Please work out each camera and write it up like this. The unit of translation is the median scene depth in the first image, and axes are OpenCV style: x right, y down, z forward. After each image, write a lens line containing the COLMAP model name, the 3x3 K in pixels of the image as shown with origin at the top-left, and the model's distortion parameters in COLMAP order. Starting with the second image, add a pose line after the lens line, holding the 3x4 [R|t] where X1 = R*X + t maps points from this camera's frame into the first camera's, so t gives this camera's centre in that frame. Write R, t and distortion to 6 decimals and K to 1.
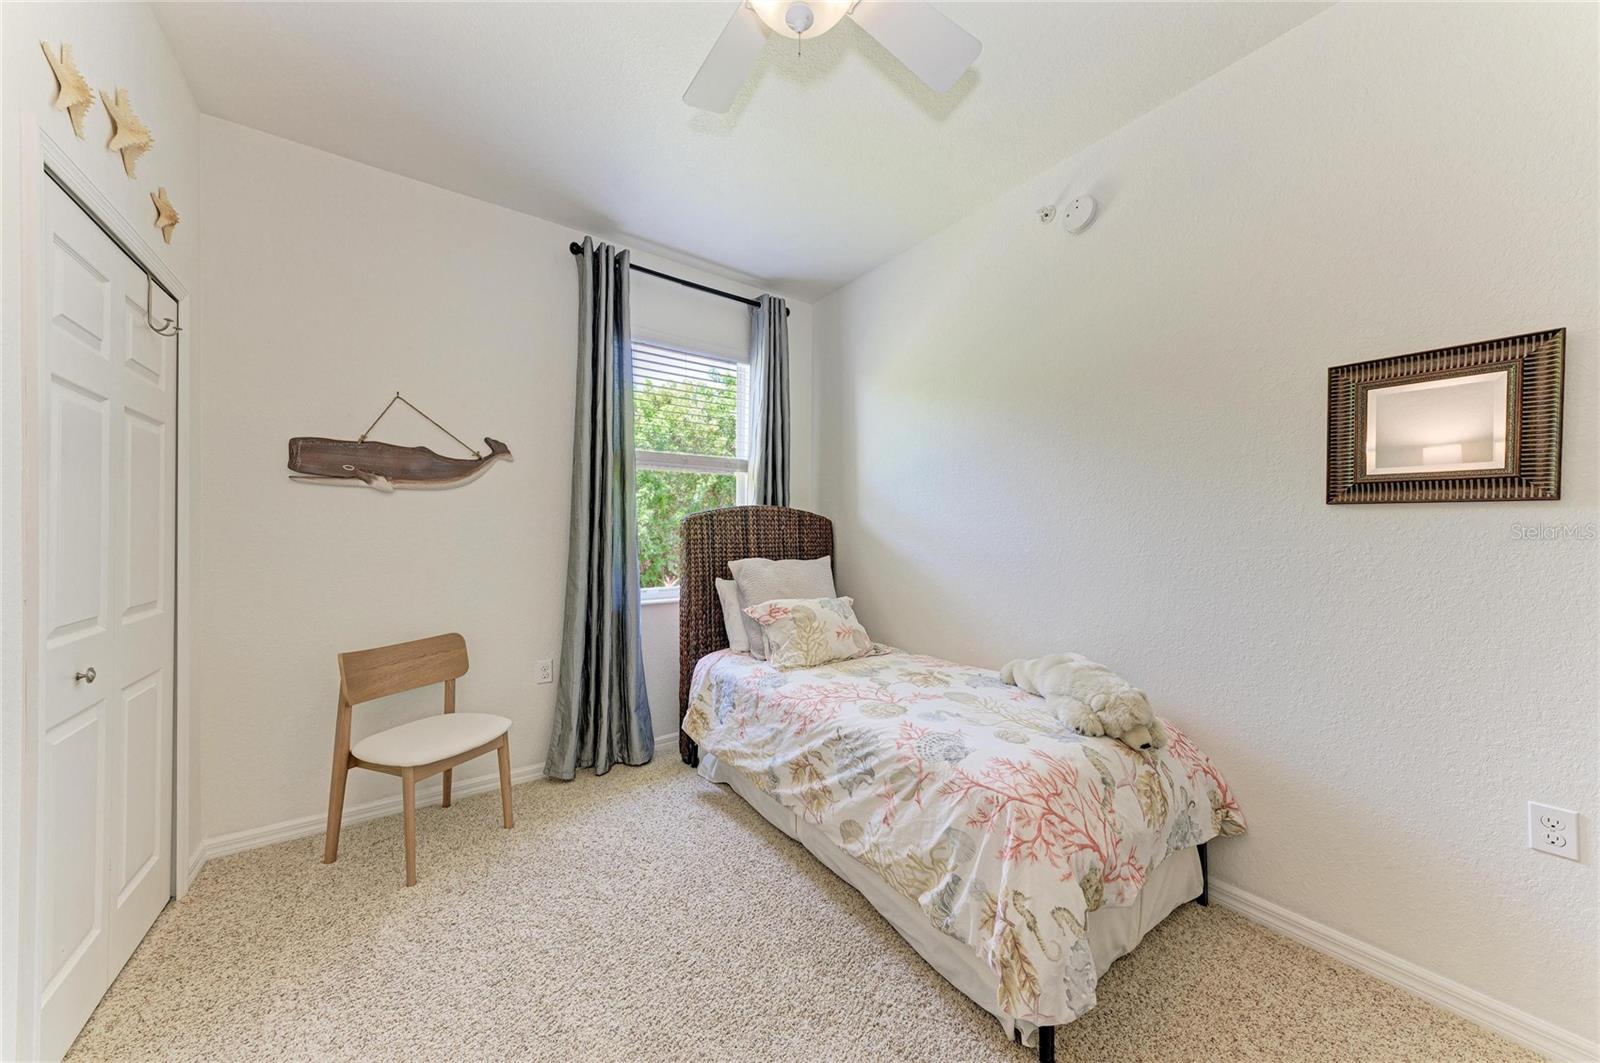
lens RADIAL K [[545.4, 0, 793.0], [0, 545.4, 534.7], [0, 0, 1]] dist [0.008960, -0.000132]
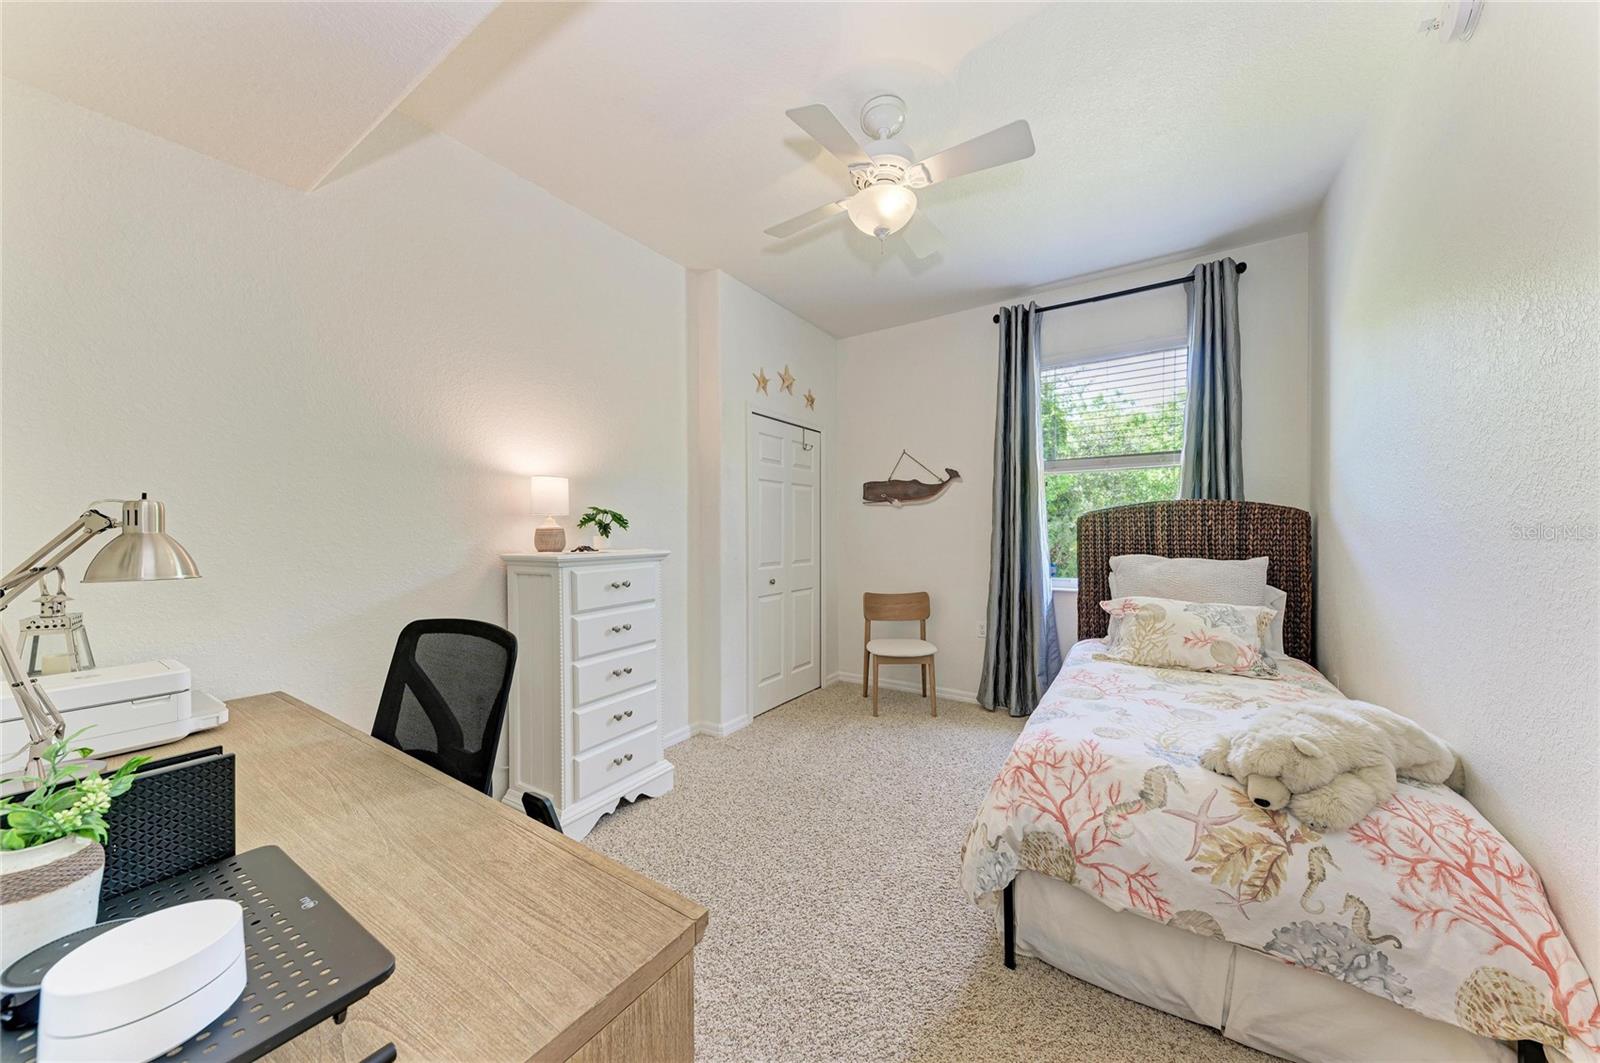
lens RADIAL K [[545.4, 0, 793.0], [0, 545.4, 534.7], [0, 0, 1]] dist [0.008960, -0.000132]
pose [[0.344921, 0.003609, -0.938625, 0.737833], [0.003537, 0.999981, 0.005144, -0.000979], [0.938625, -0.005094, 0.344901, 0.069222]]
